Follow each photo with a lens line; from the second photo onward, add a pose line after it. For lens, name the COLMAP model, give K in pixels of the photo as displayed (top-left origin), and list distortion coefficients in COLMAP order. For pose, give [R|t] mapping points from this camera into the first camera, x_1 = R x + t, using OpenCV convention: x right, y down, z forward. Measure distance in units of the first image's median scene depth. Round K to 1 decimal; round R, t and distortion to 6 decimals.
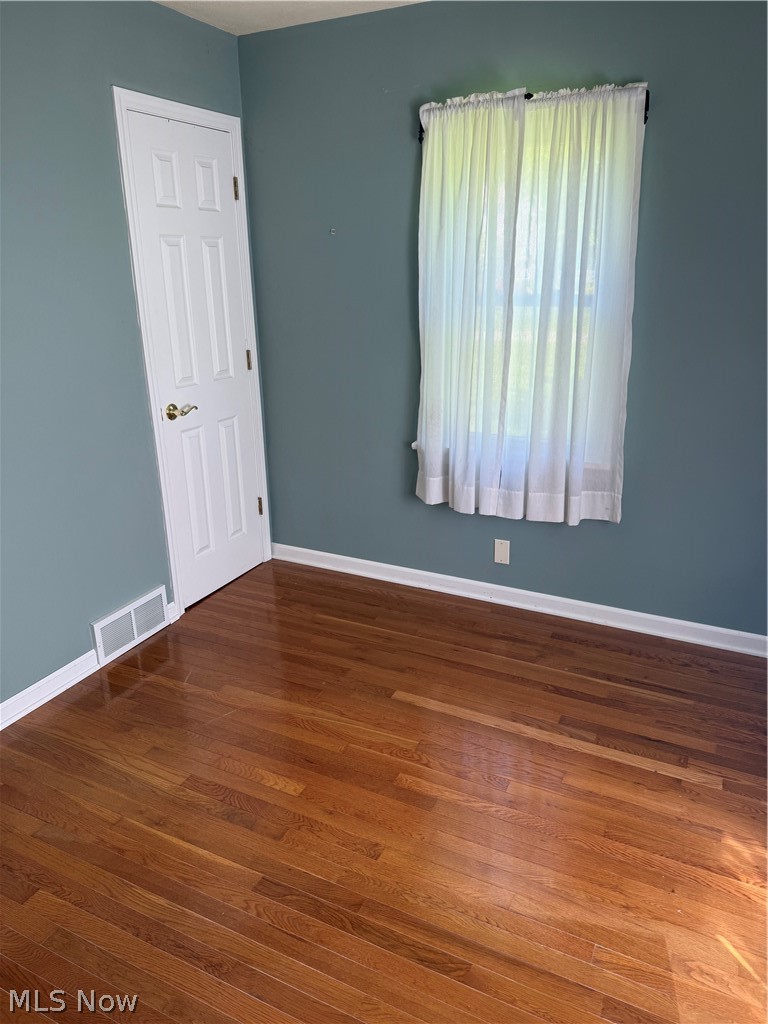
lens RADIAL K [[722.8, 0, 384.0], [0, 722.8, 512.0], [0, 0, 1]] dist [0.124956, -0.153509]
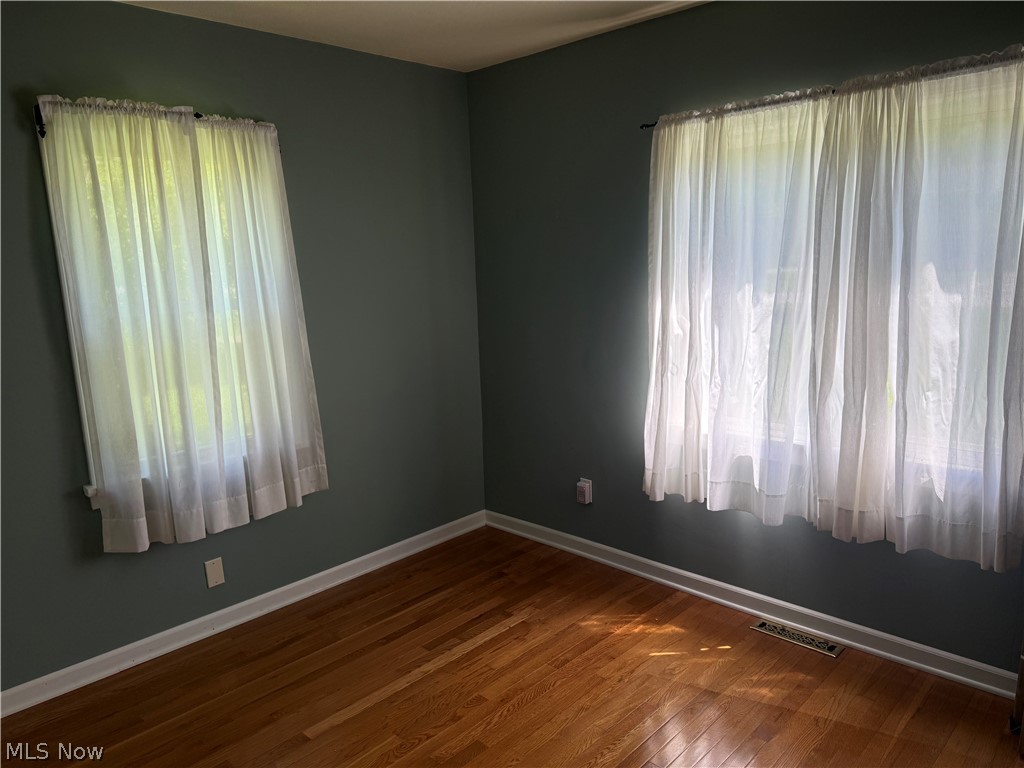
lens RADIAL K [[722.8, 0, 512.0], [0, 722.8, 384.0], [0, 0, 1]] dist [0.124956, -0.153509]
pose [[0.298563, -0.158486, 0.941139, -0.640568], [0.338755, 0.939505, 0.050745, -0.100163], [-0.892247, 0.303665, 0.334189, 0.337728]]
